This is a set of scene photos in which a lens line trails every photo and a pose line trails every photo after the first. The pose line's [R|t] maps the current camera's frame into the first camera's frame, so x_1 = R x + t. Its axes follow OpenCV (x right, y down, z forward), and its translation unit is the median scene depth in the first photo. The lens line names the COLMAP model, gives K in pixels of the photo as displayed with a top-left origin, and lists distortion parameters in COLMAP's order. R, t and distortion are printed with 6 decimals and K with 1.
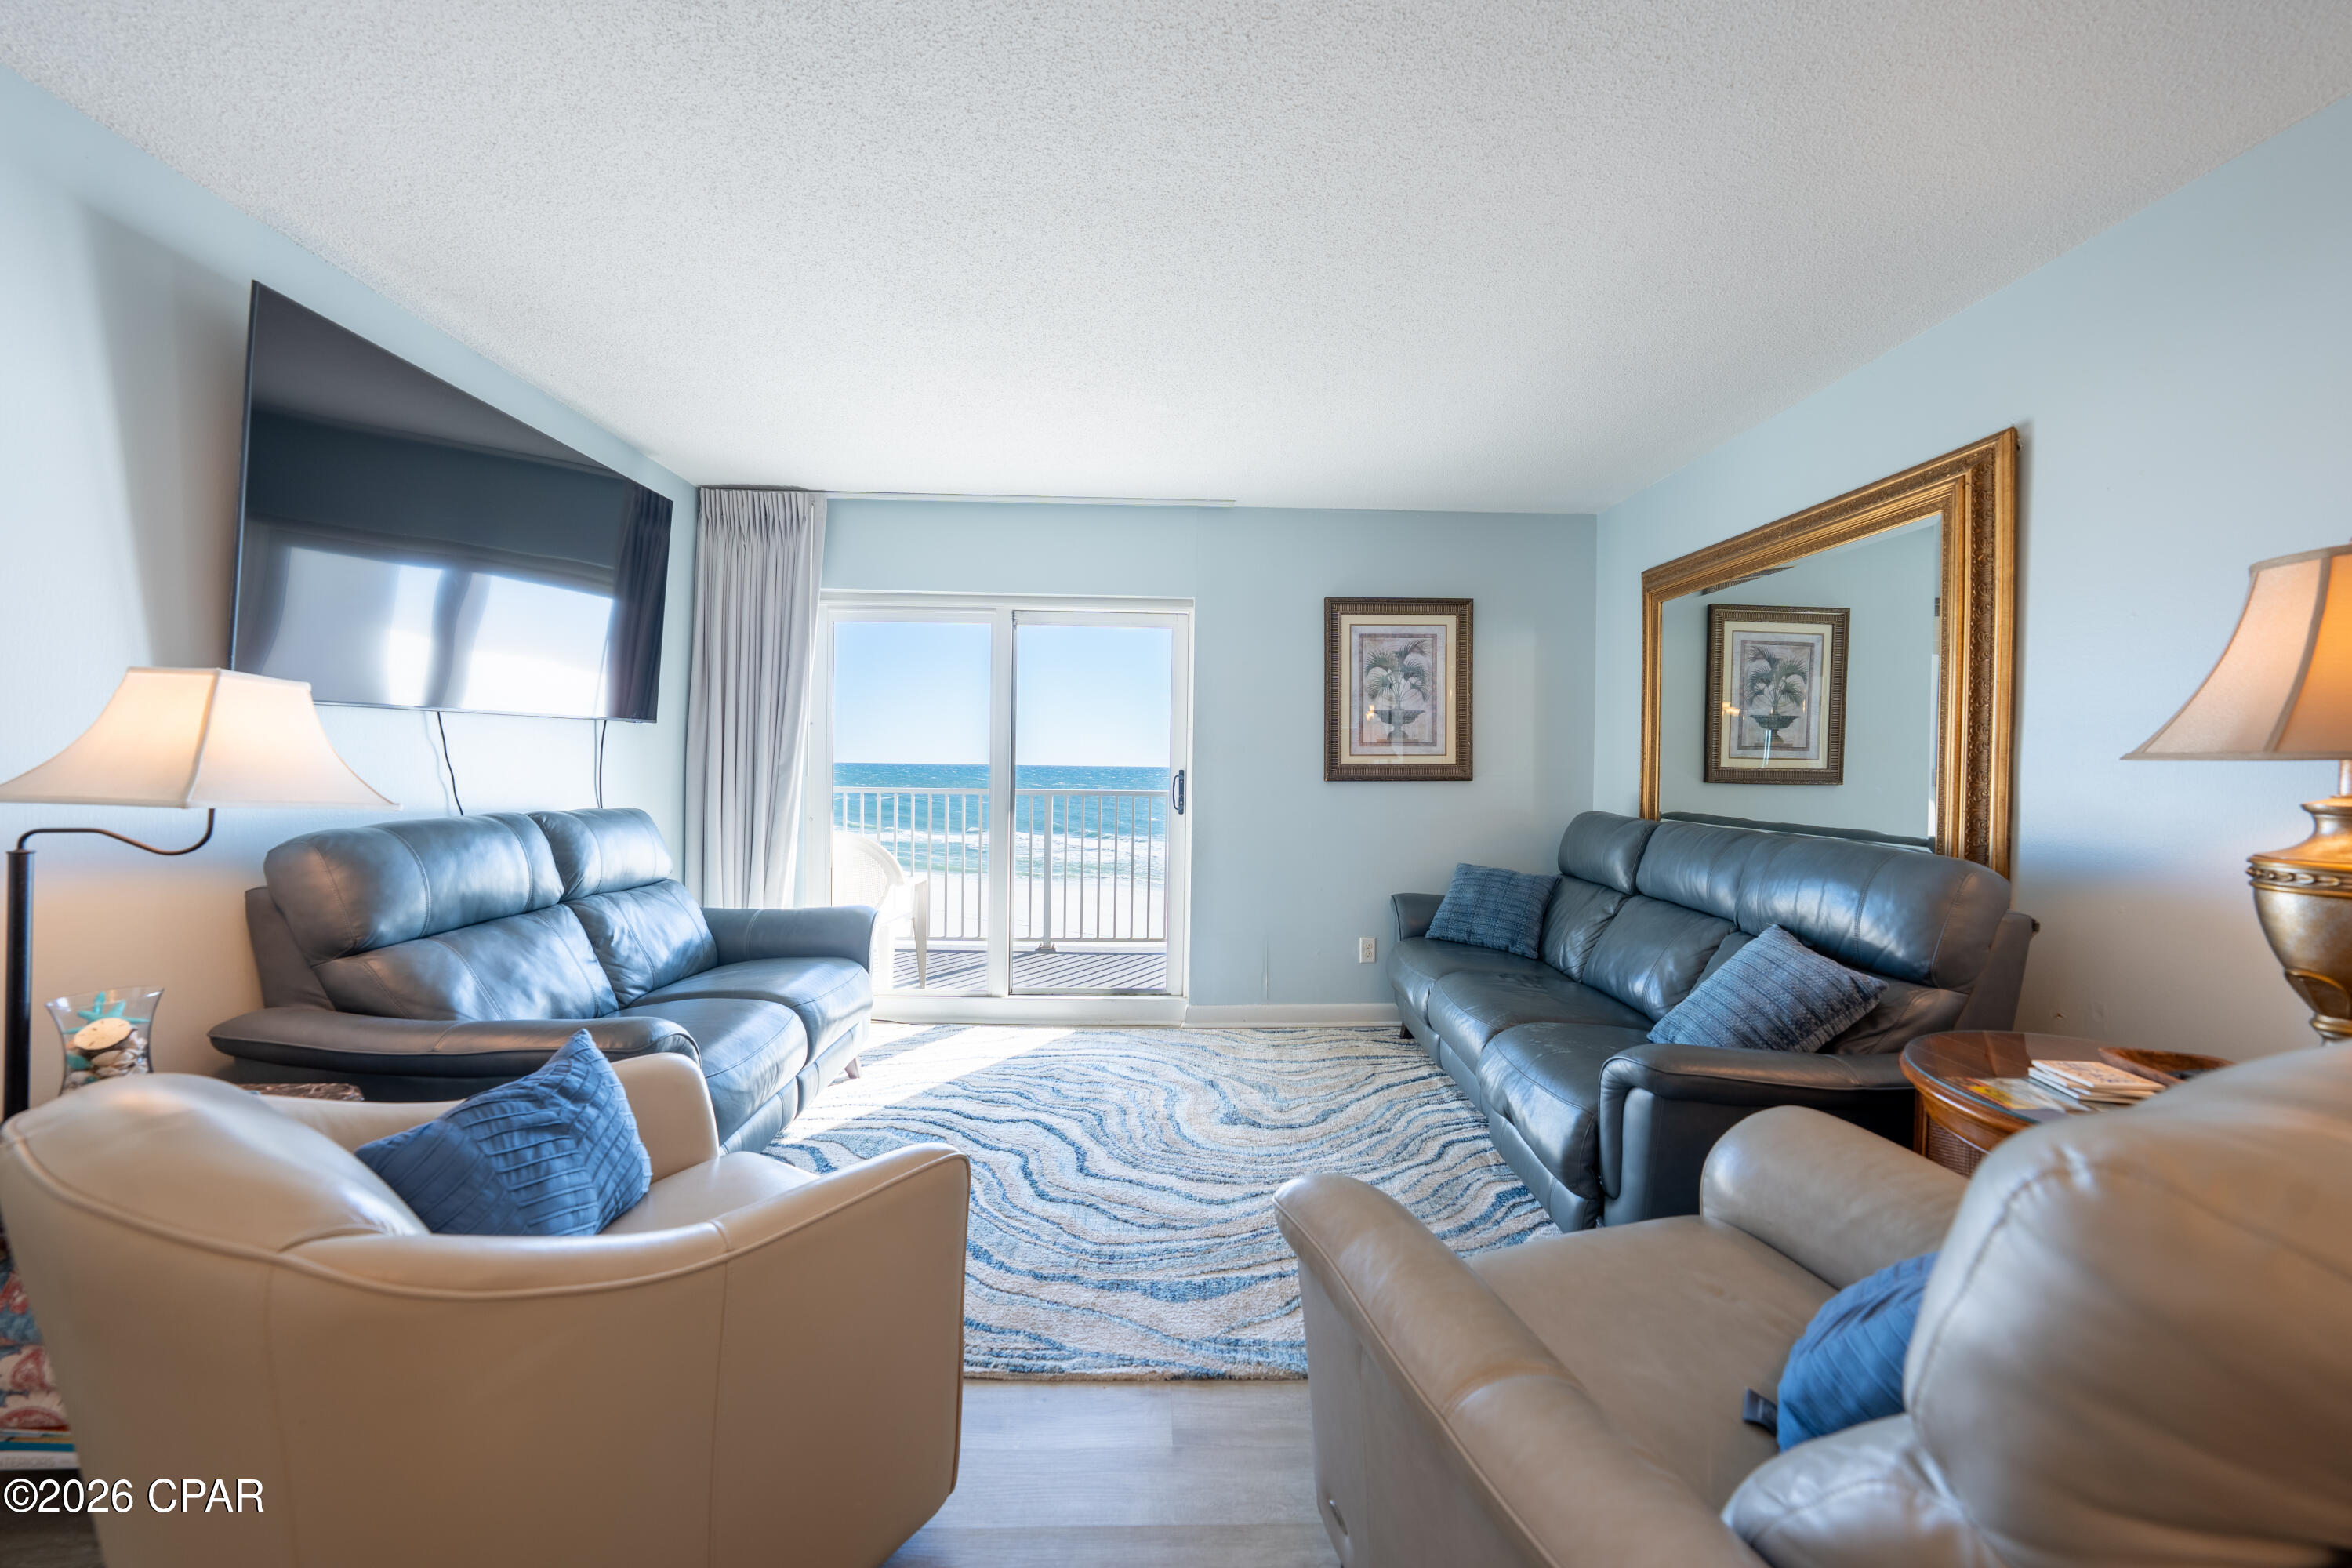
lens RADIAL K [[813.6, 0, 1180.5], [0, 813.6, 774.8], [0, 0, 1]] dist [-0.026699, 0.006029]
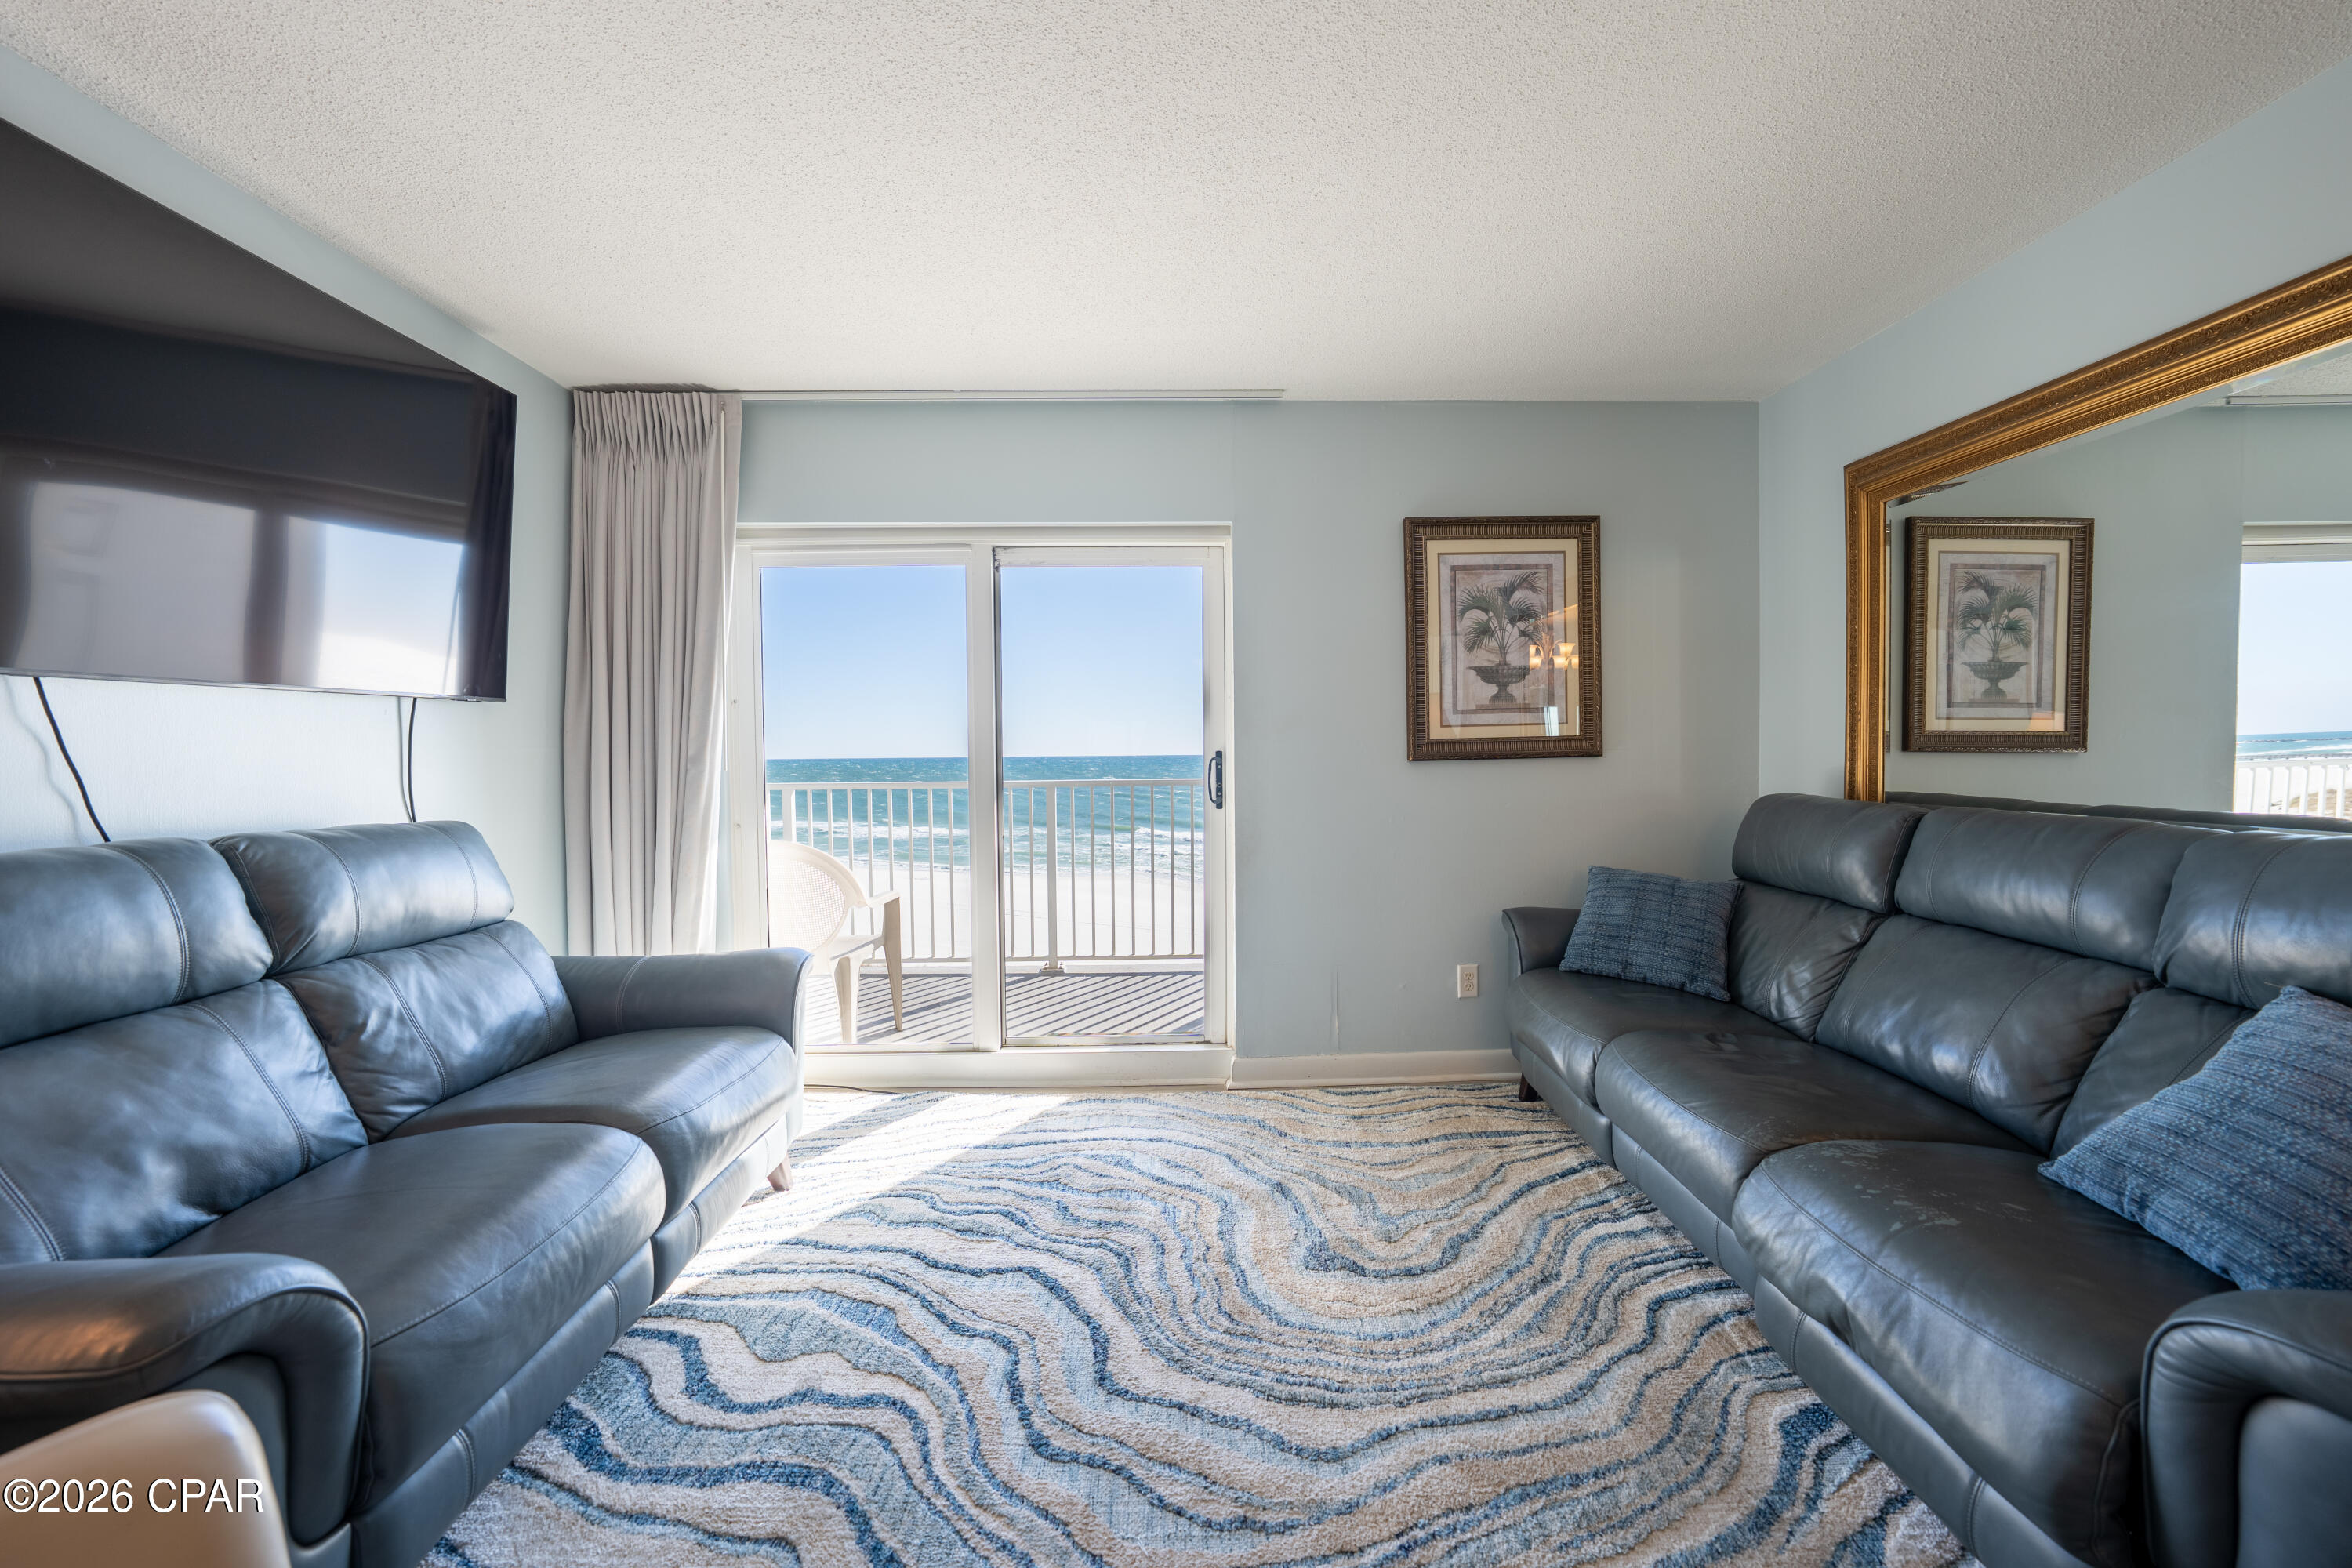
lens RADIAL K [[813.6, 0, 1180.7], [0, 813.6, 775.0], [0, 0, 1]] dist [-0.026699, 0.006029]
pose [[0.999666, -0.022905, -0.011997, -0.029033], [0.023087, 0.999616, 0.015306, 0.004528], [0.011642, -0.015578, 0.999811, 0.260463]]
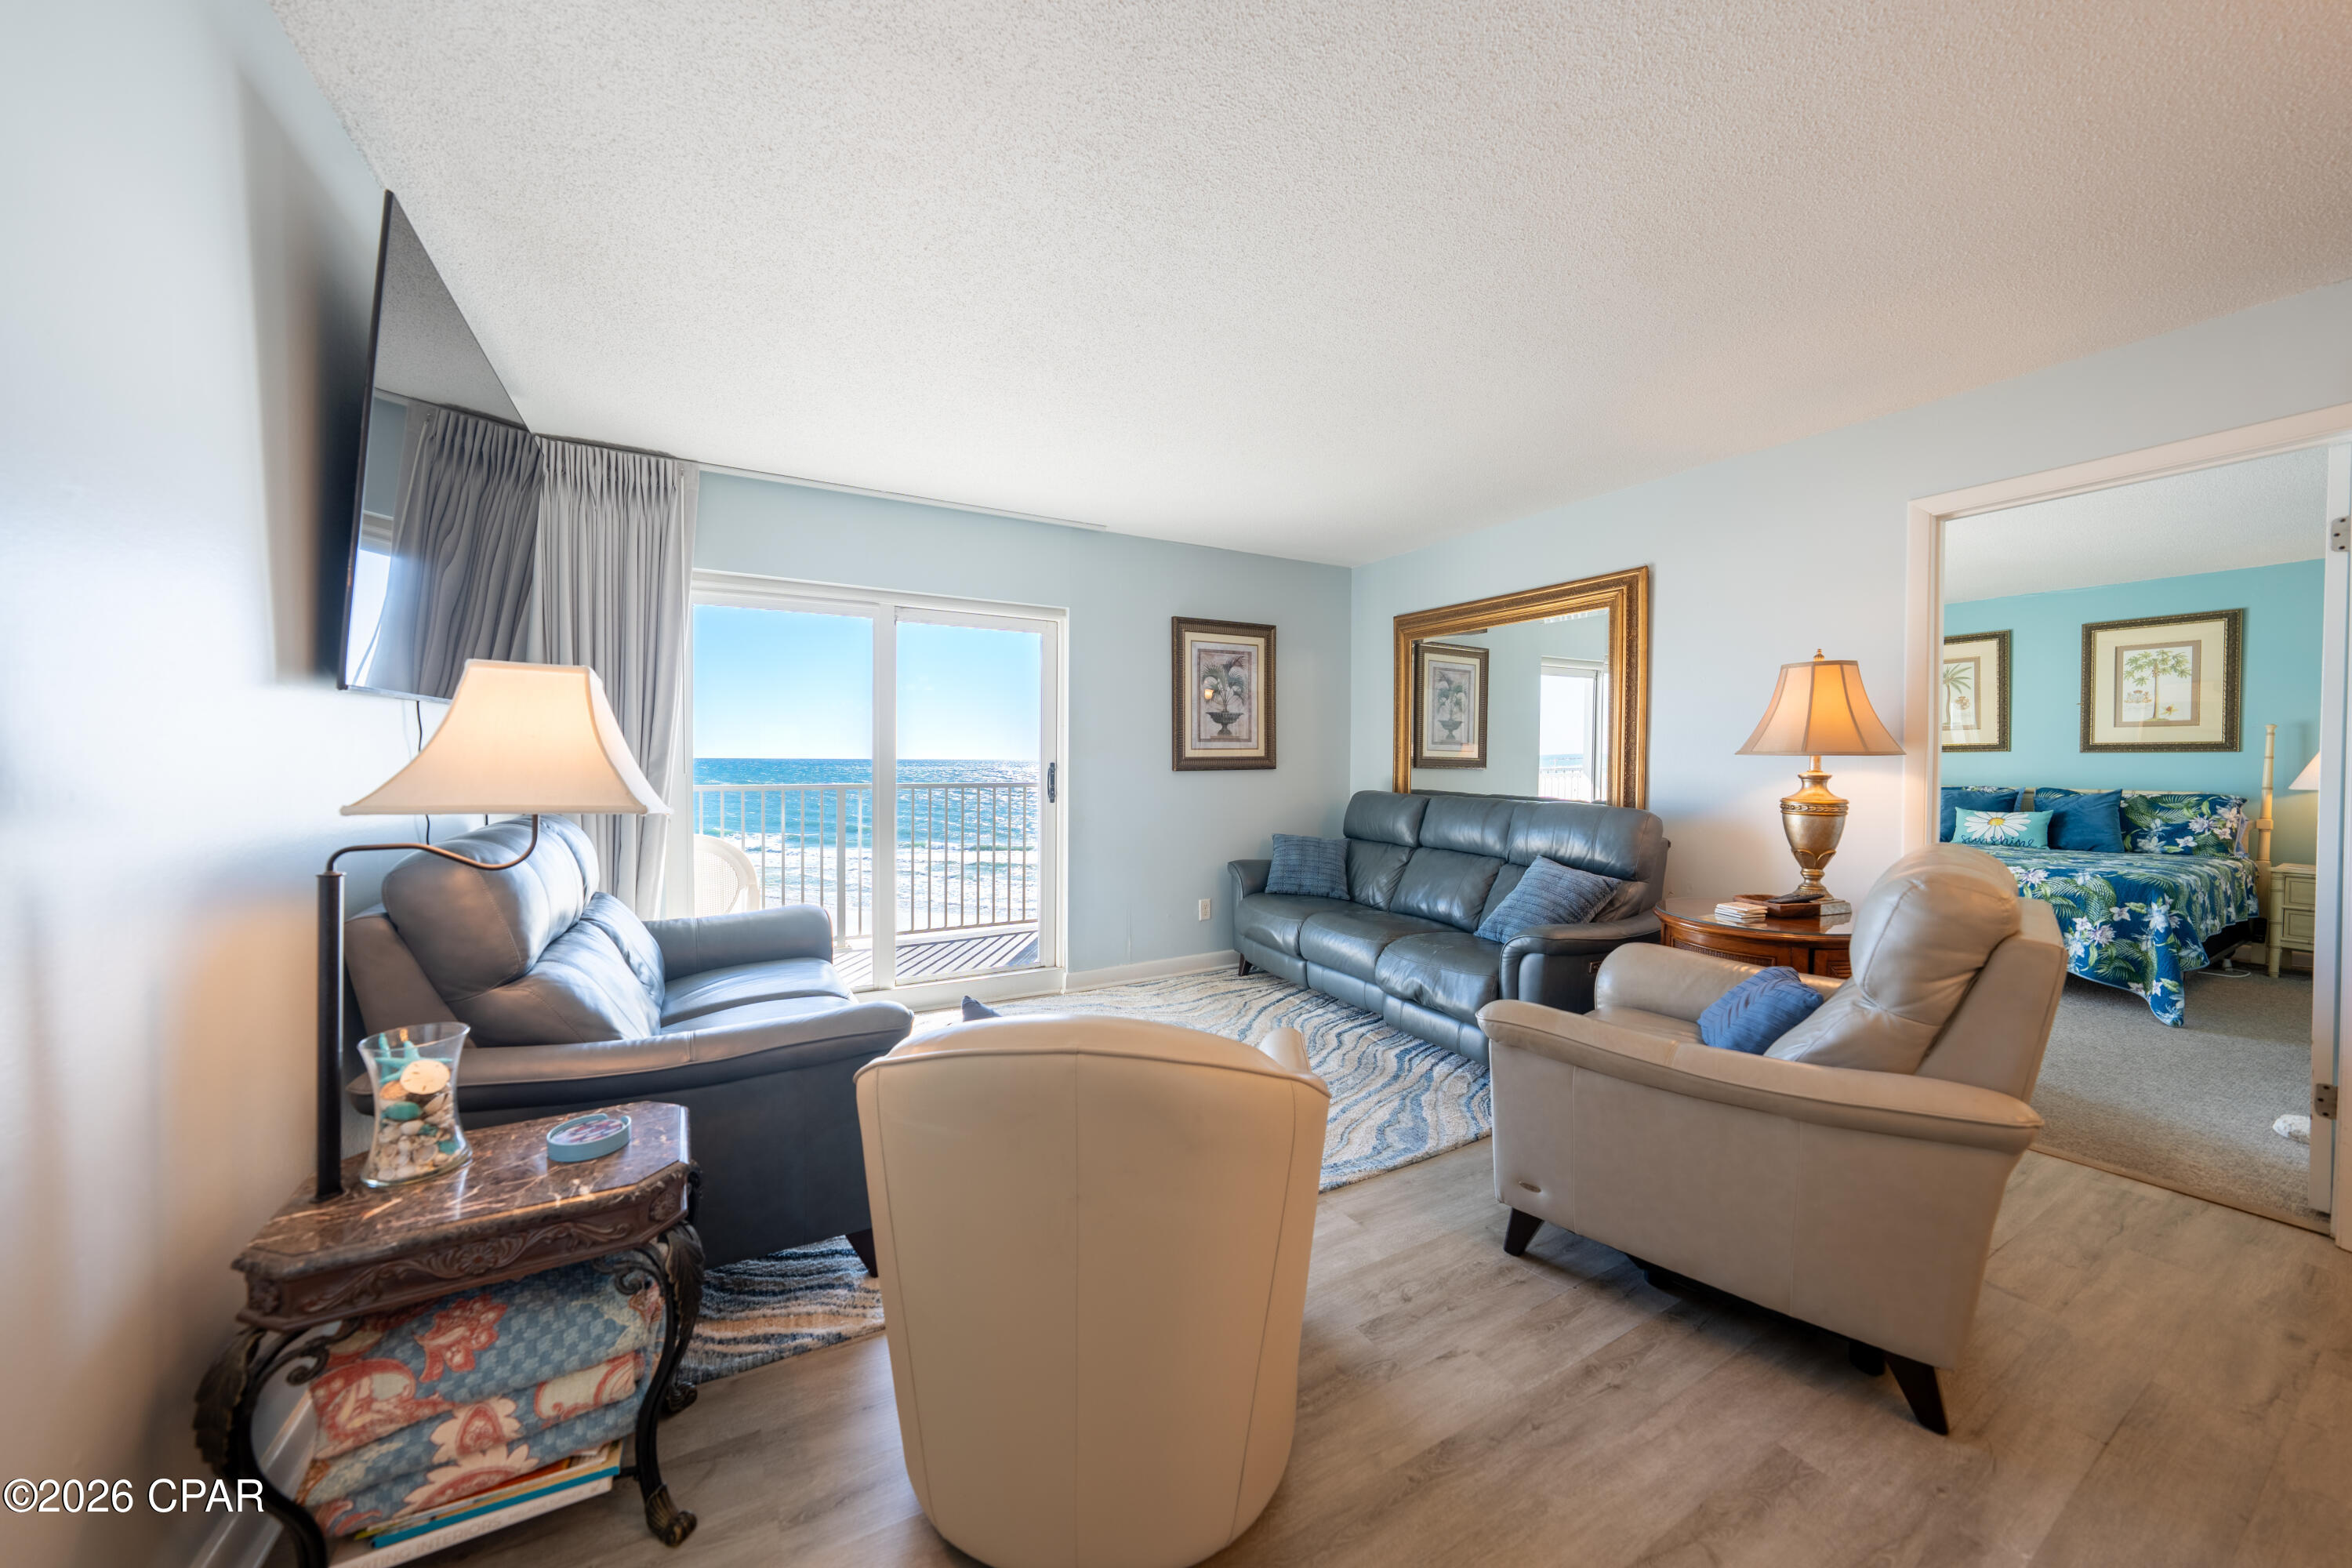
lens RADIAL K [[813.6, 0, 1179.3], [0, 813.6, 774.4], [0, 0, 1]] dist [-0.026699, 0.006029]
pose [[0.887198, -0.016242, 0.461102, -0.396475], [0.010456, 0.999831, 0.015100, -0.005464], [-0.461270, -0.008575, 0.887218, -0.066073]]
